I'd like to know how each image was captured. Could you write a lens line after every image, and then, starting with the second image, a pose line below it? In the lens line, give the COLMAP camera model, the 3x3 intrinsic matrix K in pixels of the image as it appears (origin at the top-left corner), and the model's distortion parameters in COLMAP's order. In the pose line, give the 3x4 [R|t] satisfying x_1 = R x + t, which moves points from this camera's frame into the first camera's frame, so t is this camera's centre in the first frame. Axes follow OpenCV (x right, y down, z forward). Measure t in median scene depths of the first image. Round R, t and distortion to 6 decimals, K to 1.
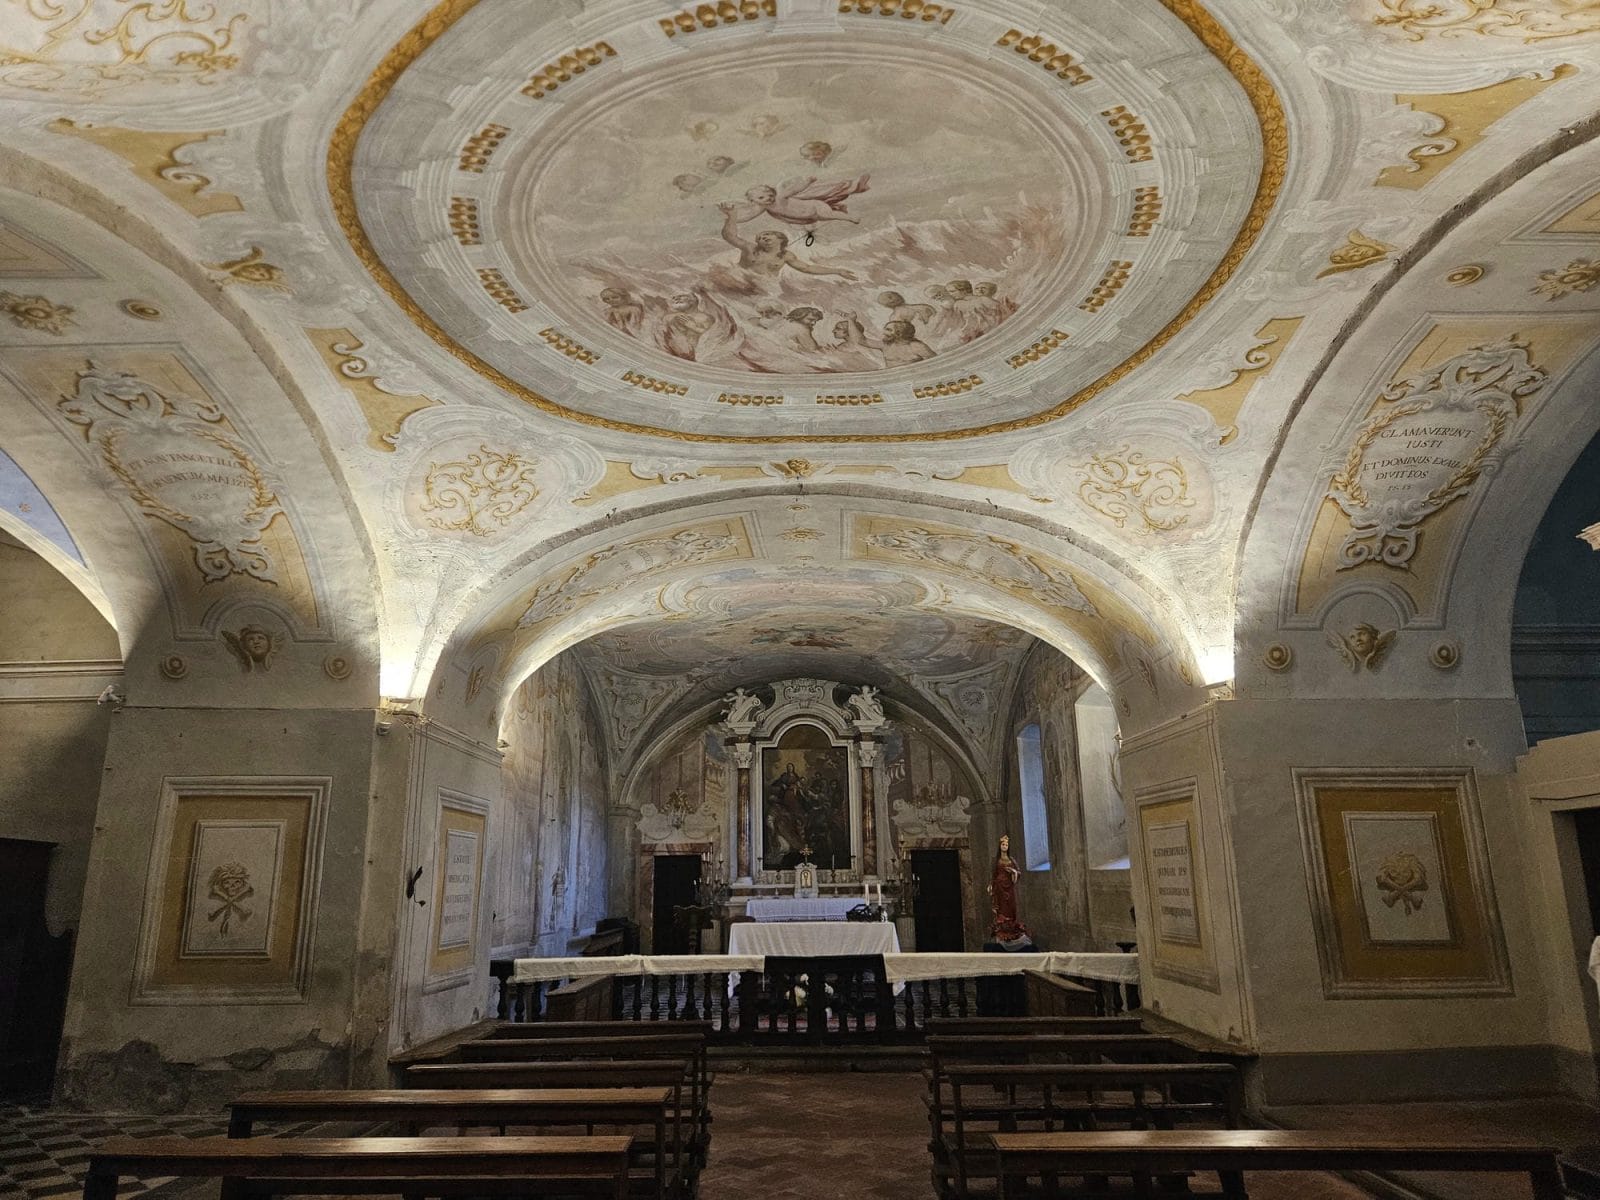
lens RADIAL K [[1102.4, 0, 779.5], [0, 1102.4, 569.3], [0, 0, 1]] dist [0.041655, -0.011543]
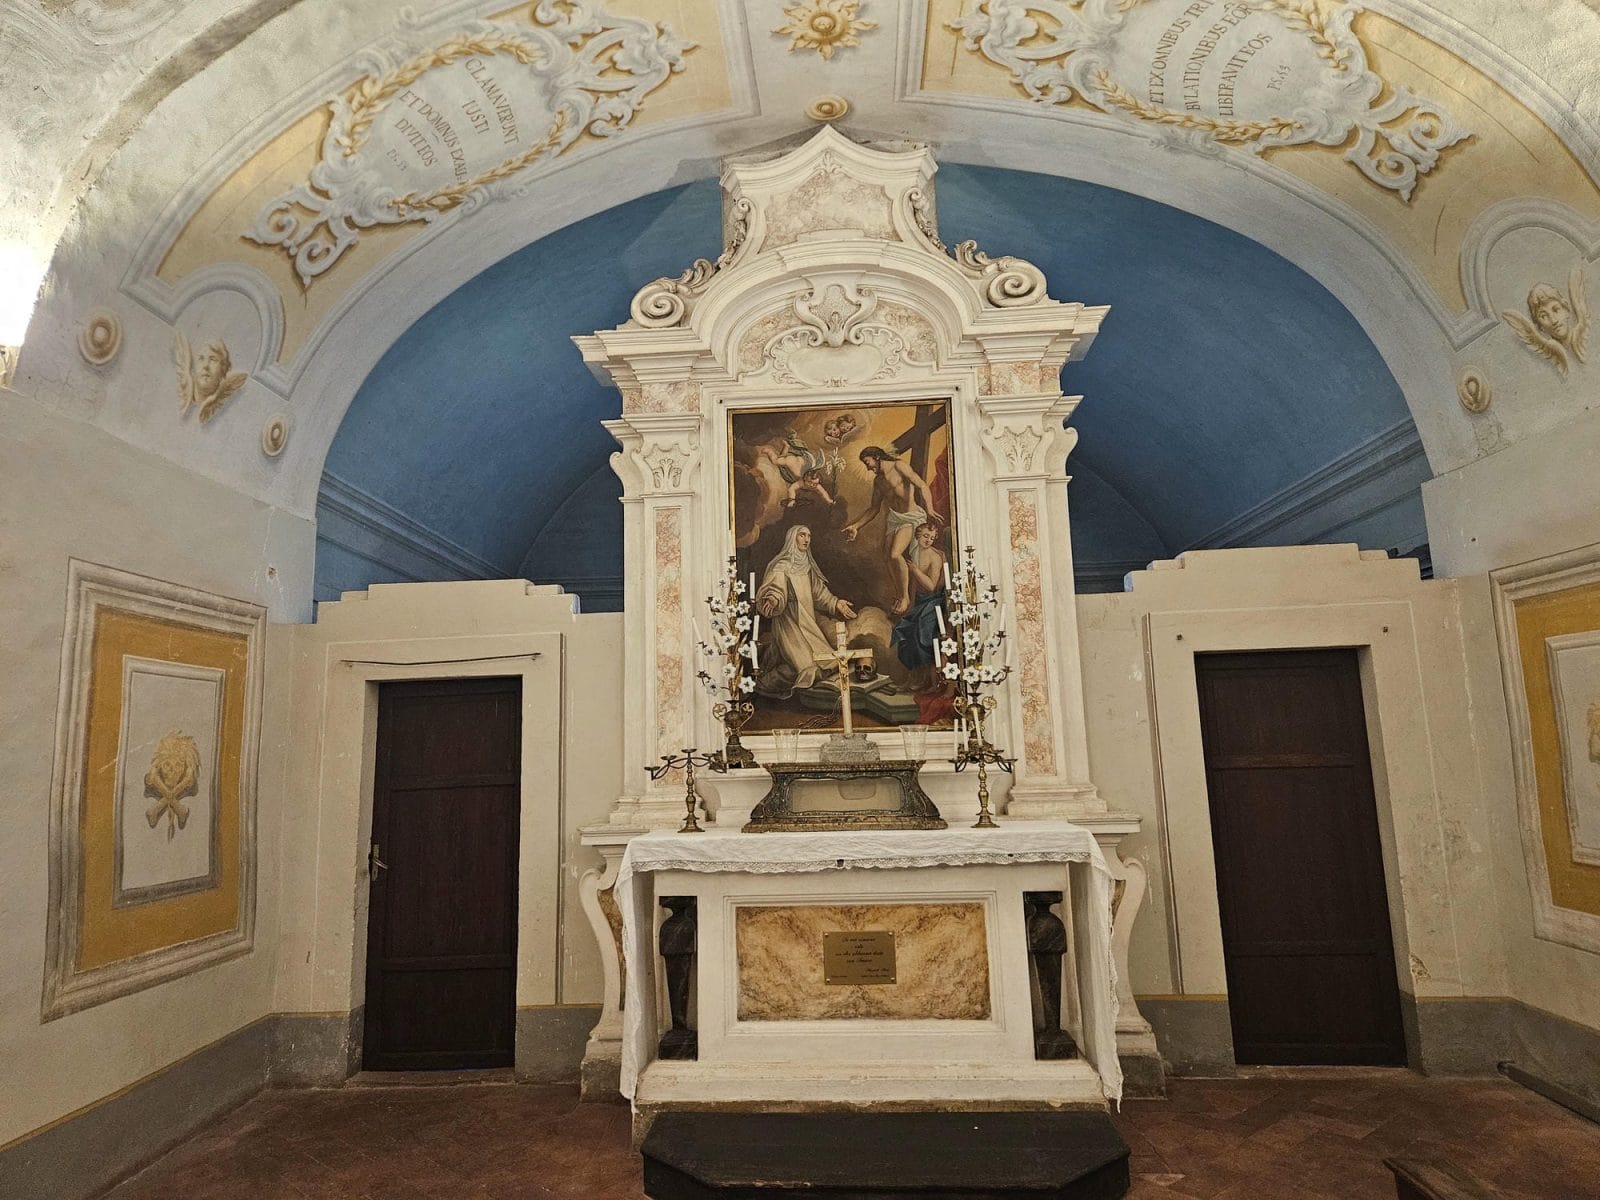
lens RADIAL K [[1102.4, 0, 793.3], [0, 1102.4, 583.4], [0, 0, 1]] dist [0.041655, -0.011543]
pose [[0.075150, 0.169795, 0.982610, 0.003517], [-0.256936, 0.955421, -0.145446, 0.181980], [-0.963502, -0.241538, 0.115426, 0.647087]]
